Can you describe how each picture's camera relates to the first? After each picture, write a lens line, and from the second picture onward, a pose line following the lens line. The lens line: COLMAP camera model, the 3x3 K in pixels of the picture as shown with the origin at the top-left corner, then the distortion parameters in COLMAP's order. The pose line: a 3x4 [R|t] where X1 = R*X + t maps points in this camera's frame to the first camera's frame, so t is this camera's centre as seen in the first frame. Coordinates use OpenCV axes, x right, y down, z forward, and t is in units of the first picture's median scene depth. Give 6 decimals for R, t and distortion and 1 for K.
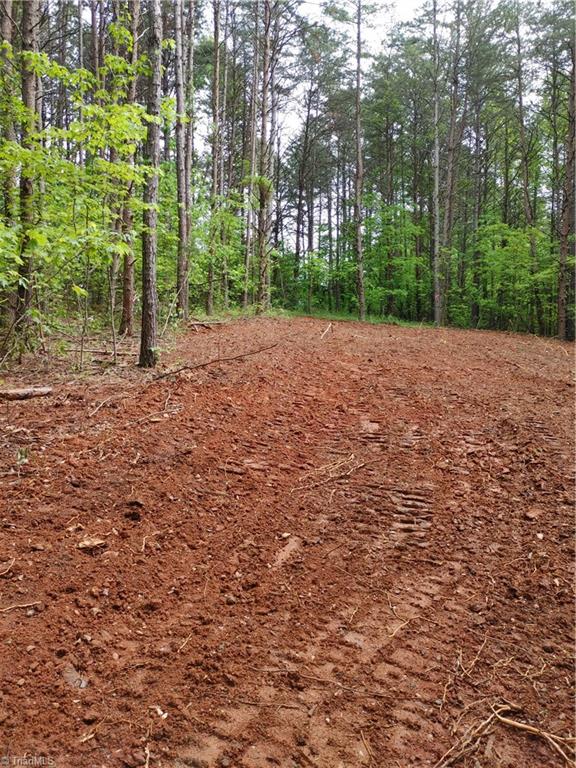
lens RADIAL K [[579.2, 0, 287.9], [0, 579.2, 381.5], [0, 0, 1]] dist [0.048046, -0.033145]
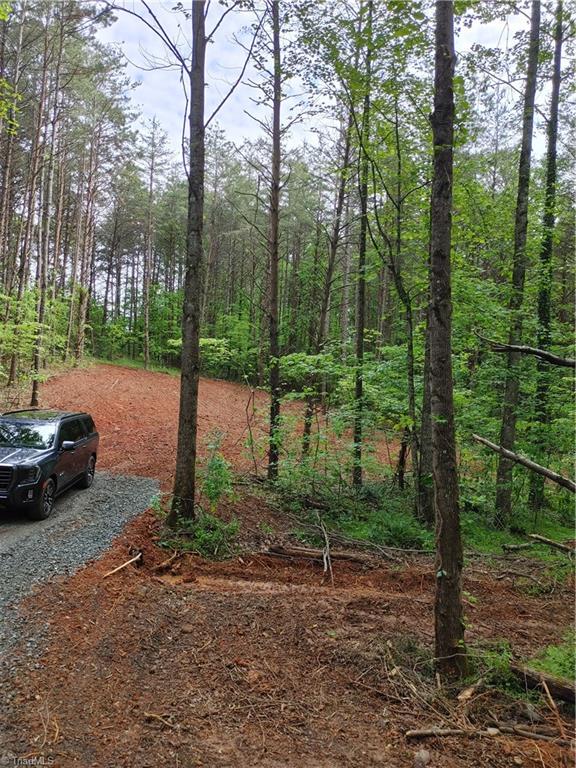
lens RADIAL K [[579.2, 0, 284.2], [0, 579.2, 380.6], [0, 0, 1]] dist [0.048046, -0.033145]
pose [[0.949980, 0.038238, 0.309960, -0.004521], [-0.024845, 0.998584, -0.047044, -0.022710], [-0.311320, 0.036989, 0.949585, -0.958920]]
